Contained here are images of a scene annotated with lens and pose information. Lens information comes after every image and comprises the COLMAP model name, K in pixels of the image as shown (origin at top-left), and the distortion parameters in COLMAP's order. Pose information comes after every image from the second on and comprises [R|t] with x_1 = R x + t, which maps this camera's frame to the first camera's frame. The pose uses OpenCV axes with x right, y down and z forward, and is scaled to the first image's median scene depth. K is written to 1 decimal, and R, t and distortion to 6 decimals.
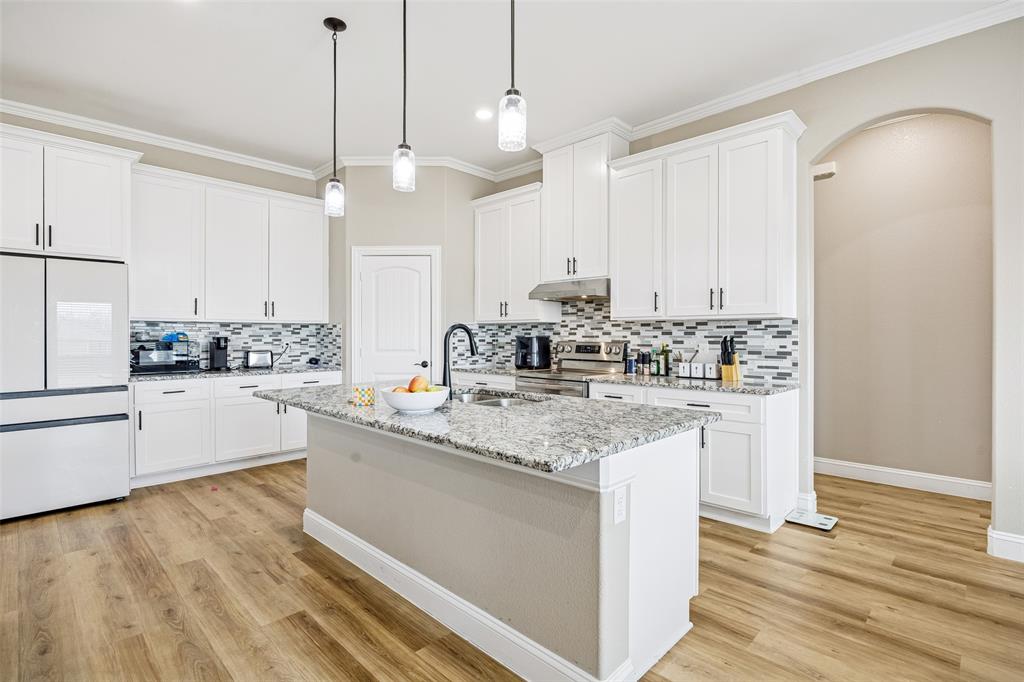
lens RADIAL K [[492.4, 0, 510.5], [0, 492.4, 324.3], [0, 0, 1]] dist [-0.004375, -0.001183]
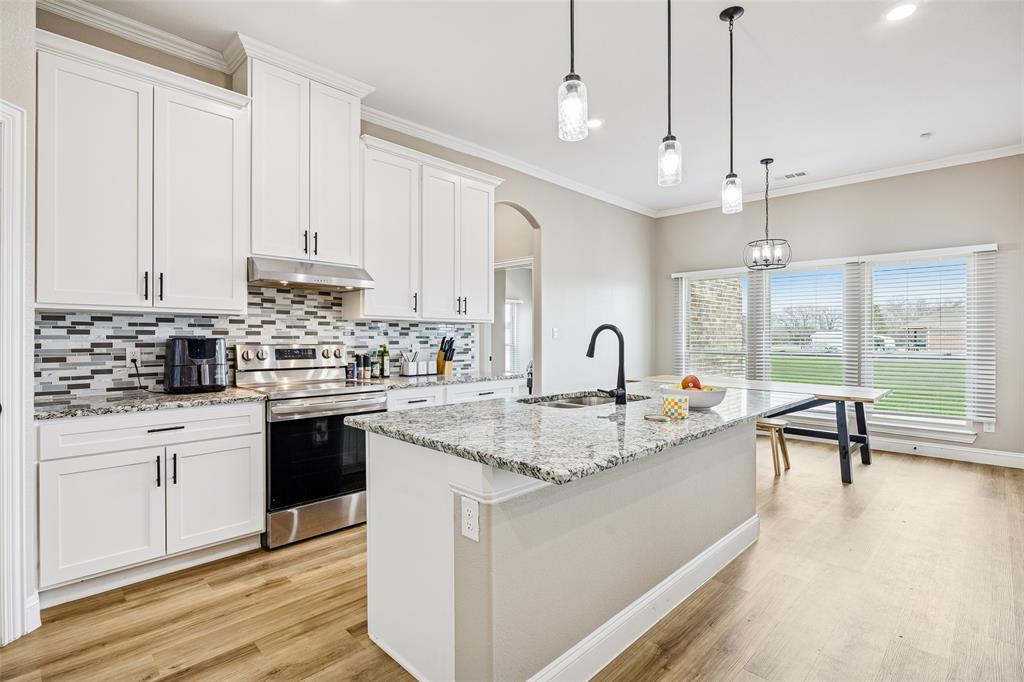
lens RADIAL K [[492.4, 0, 511.3], [0, 492.4, 334.4], [0, 0, 1]] dist [-0.004375, -0.001183]
pose [[-0.006700, 0.003250, 0.999972, -0.646845], [-0.024943, 0.999683, -0.003416, 0.016180], [-0.999666, -0.024966, -0.006617, 0.732395]]
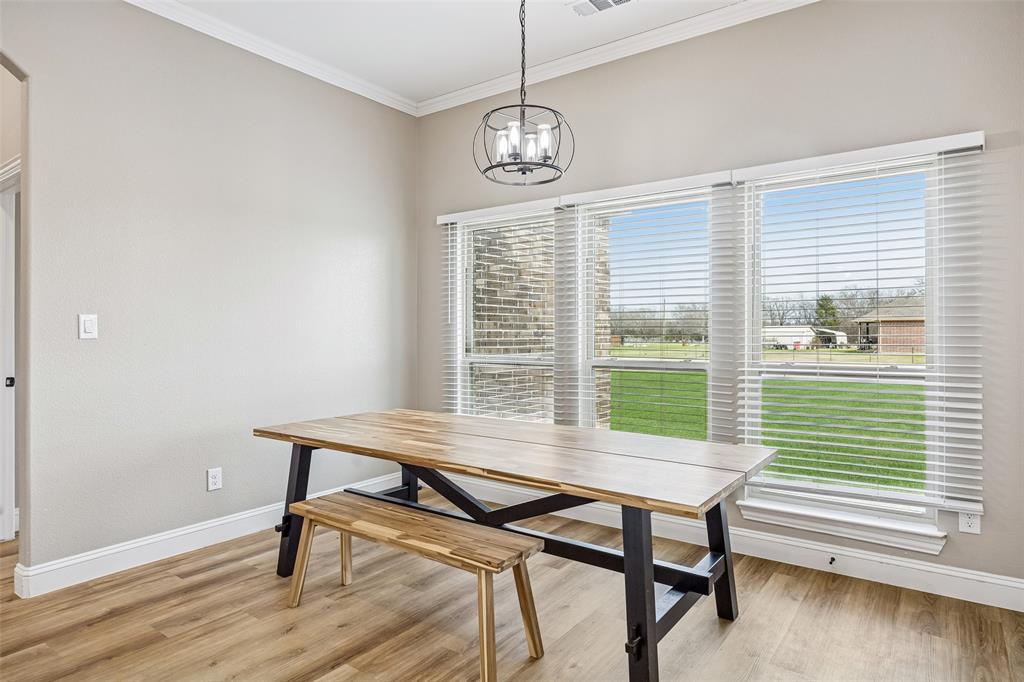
lens RADIAL K [[585.5, 0, 525.0], [0, 585.5, 328.0], [0, 0, 1]] dist [-0.000993, 0.000319]
pose [[-0.161810, 0.007624, 0.986792, -0.083449], [-0.020511, 0.999728, -0.011088, 0.005054], [-0.986609, -0.022035, -0.161610, 0.209736]]
